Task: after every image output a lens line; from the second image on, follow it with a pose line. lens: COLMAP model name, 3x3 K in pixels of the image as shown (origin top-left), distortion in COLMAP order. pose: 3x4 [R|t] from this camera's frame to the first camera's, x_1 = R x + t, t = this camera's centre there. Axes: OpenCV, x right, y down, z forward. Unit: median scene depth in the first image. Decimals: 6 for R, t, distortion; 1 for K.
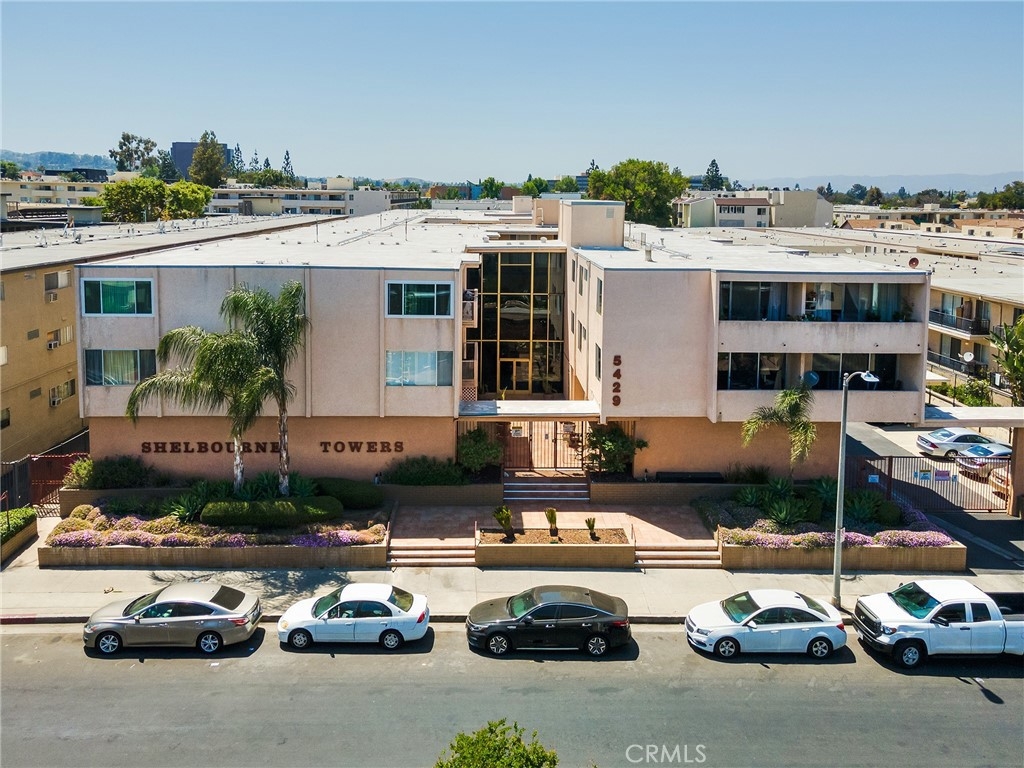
lens RADIAL K [[777.5, 0, 514.0], [0, 777.5, 308.8], [0, 0, 1]] dist [0.036881, 0.002570]
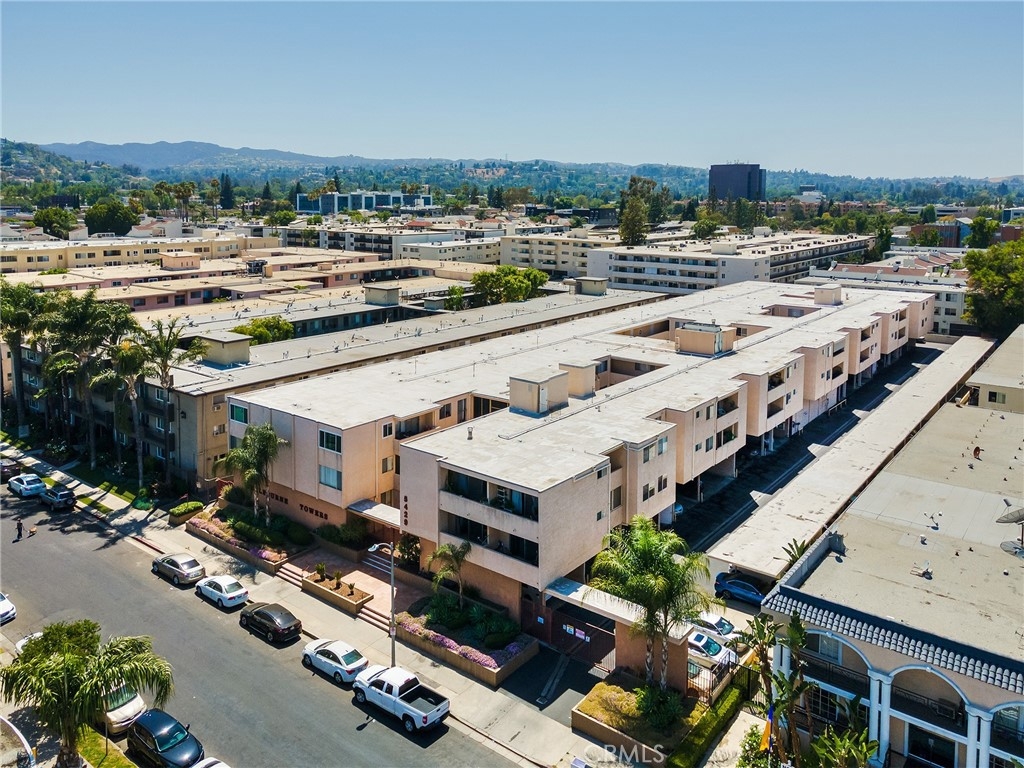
lens RADIAL K [[775.4, 0, 479.9], [0, 775.4, 345.1], [0, 0, 1]] dist [0.059876, 0.001605]
pose [[0.752887, 0.108697, -0.649112, 1.326355], [-0.085891, 0.994060, 0.066838, -0.396095], [0.652521, 0.005432, 0.757751, -0.177878]]
